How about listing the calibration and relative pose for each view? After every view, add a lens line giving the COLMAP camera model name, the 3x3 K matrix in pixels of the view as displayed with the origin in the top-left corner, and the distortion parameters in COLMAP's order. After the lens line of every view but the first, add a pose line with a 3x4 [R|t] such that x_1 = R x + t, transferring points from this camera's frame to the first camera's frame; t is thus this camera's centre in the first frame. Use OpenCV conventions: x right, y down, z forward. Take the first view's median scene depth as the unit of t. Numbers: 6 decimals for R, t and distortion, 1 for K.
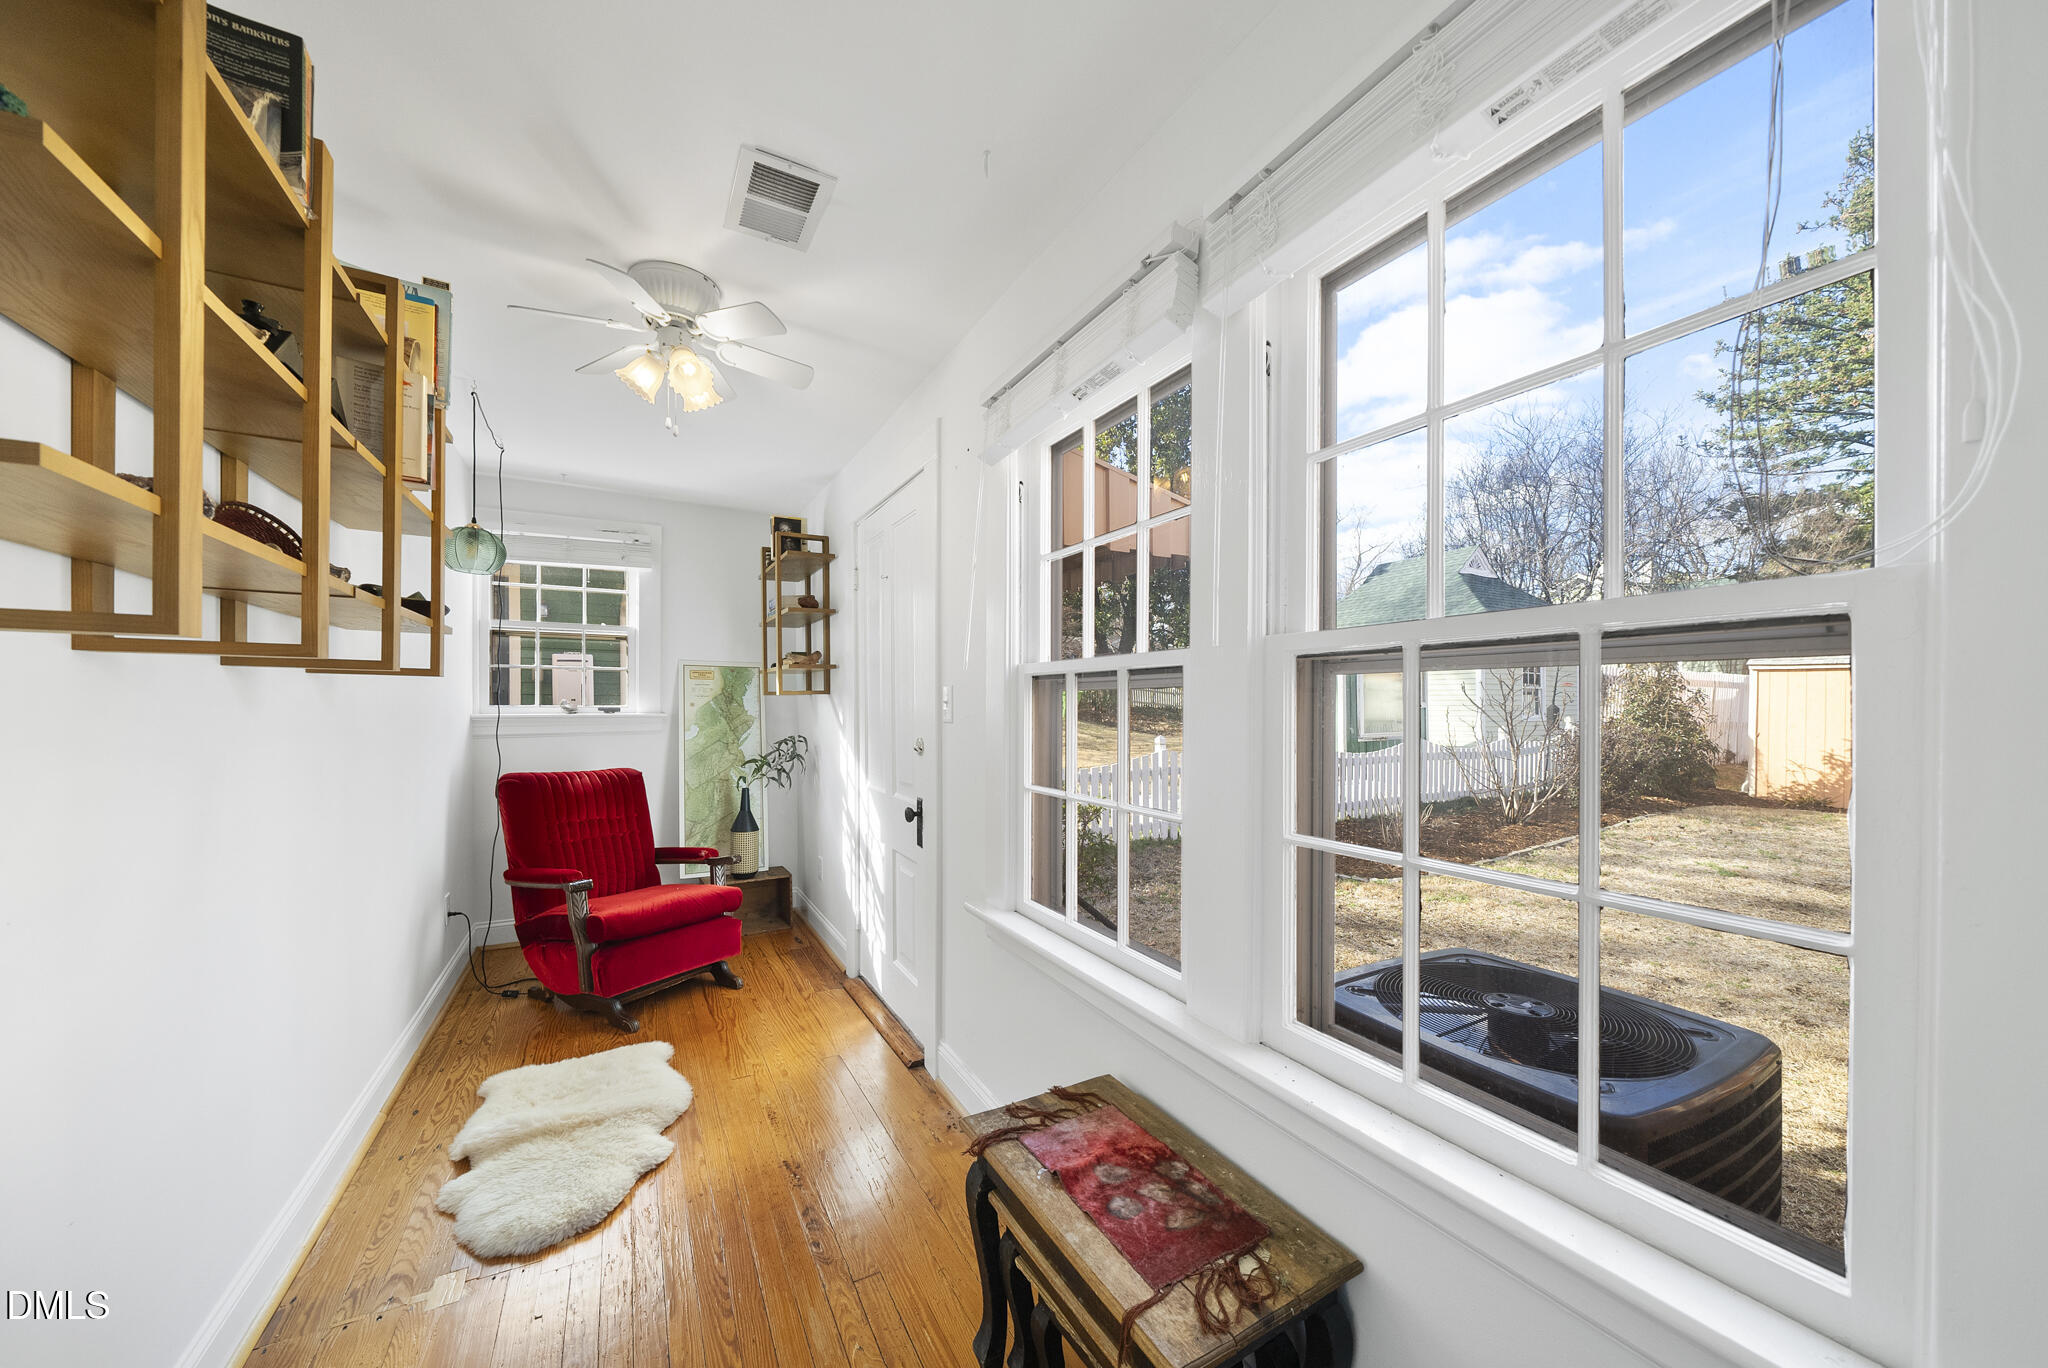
lens RADIAL K [[696.8, 0, 1019.4], [0, 696.8, 710.3], [0, 0, 1]] dist [-0.007325, -0.000320]
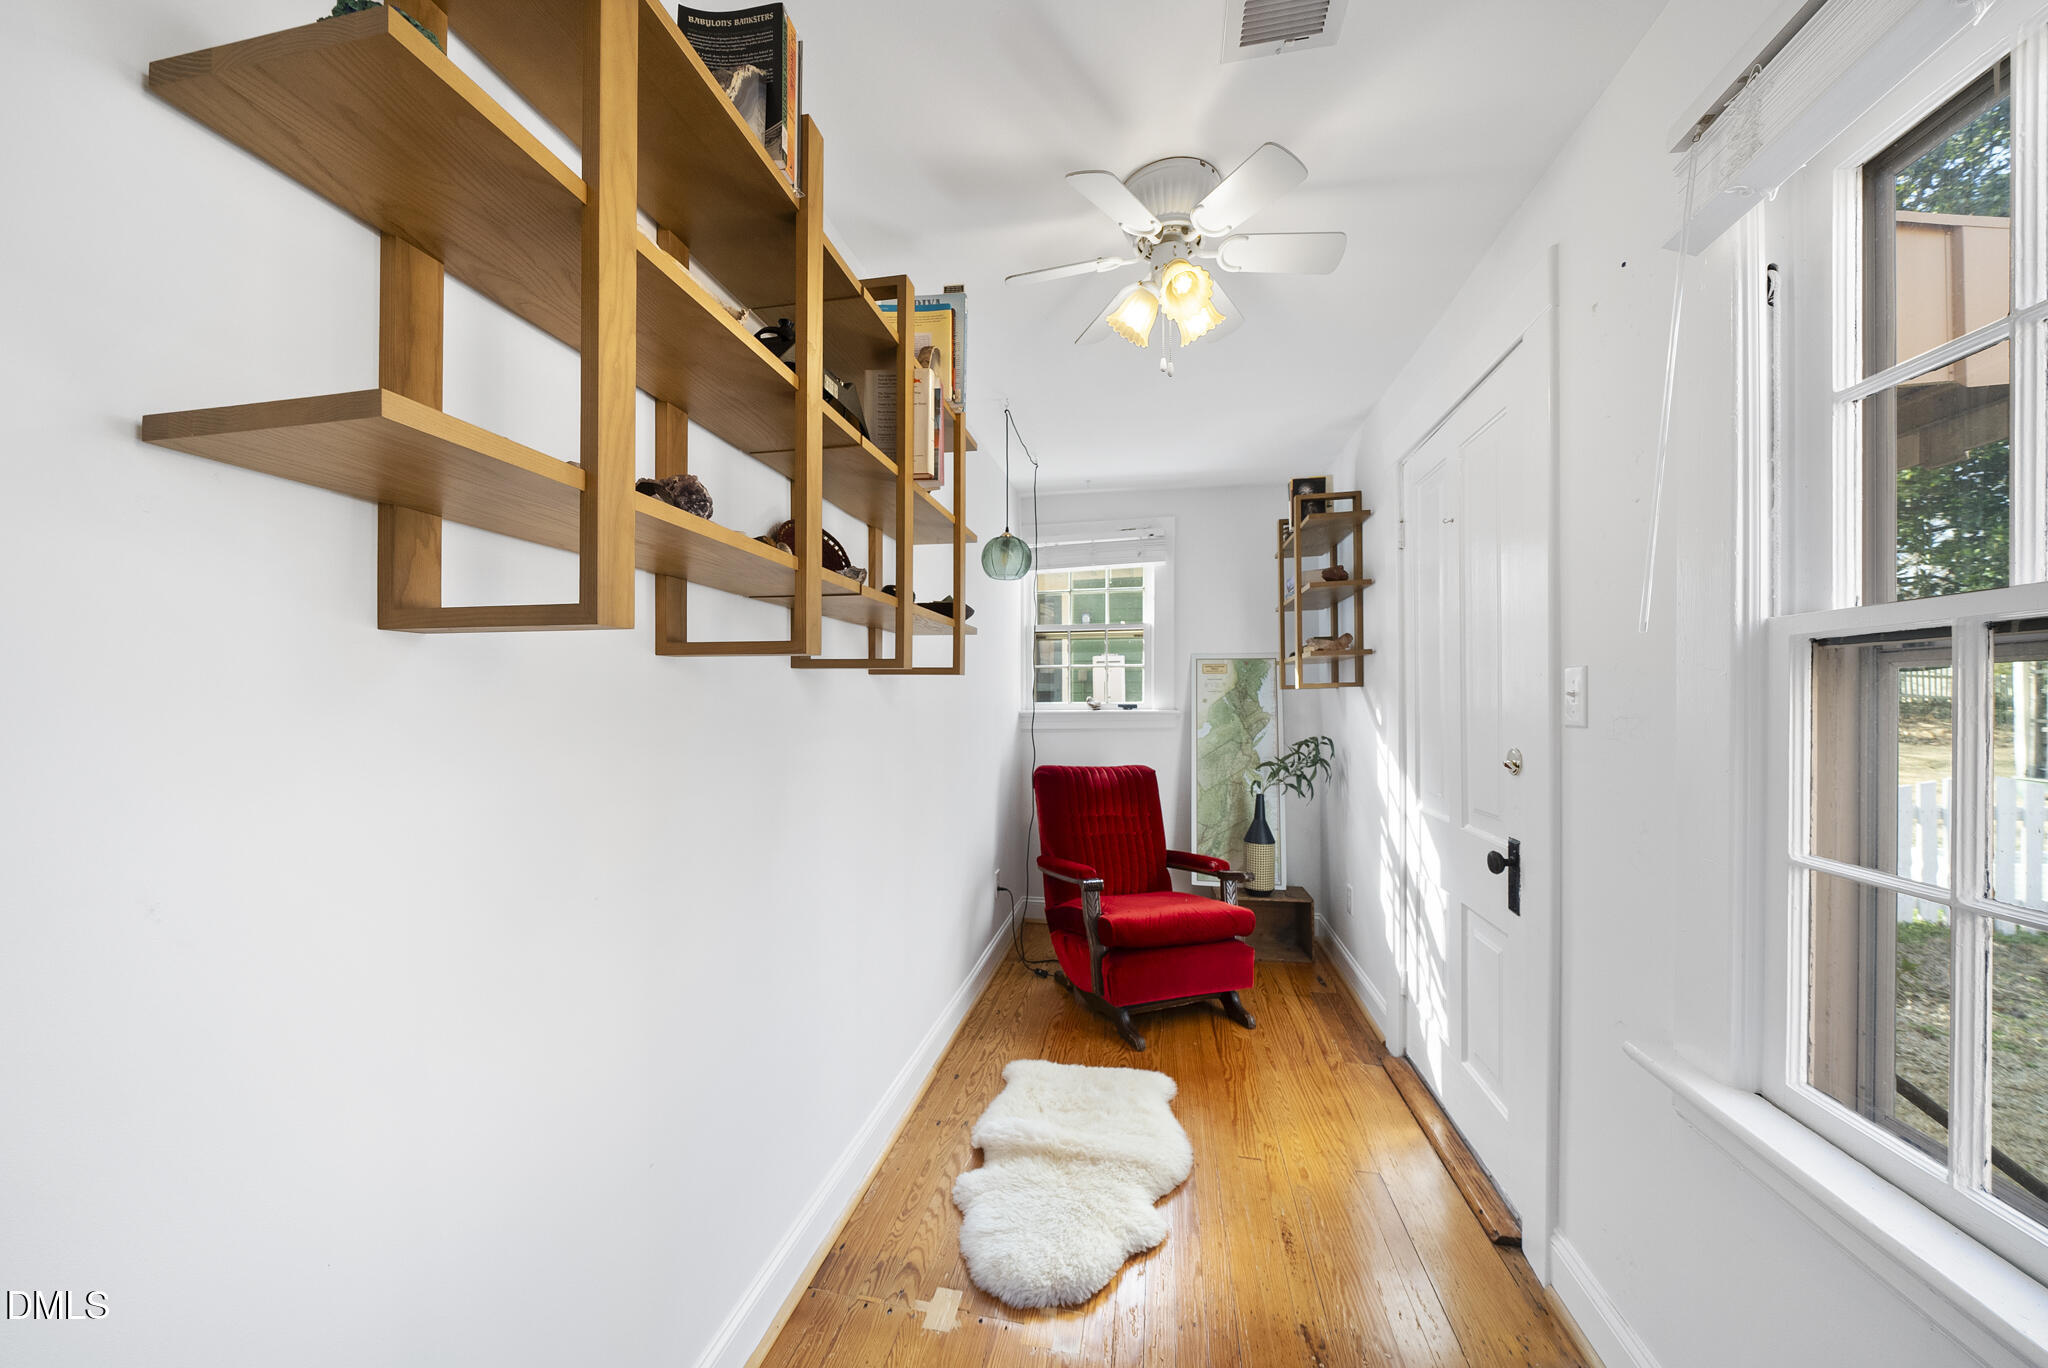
lens RADIAL K [[696.8, 0, 1019.4], [0, 696.8, 710.3], [0, 0, 1]] dist [-0.007325, -0.000320]
pose [[0.755326, 0.002004, -0.655346, -0.062616], [0.001867, 0.999985, 0.005210, -0.000882], [0.655347, -0.005158, 0.755311, 0.183287]]
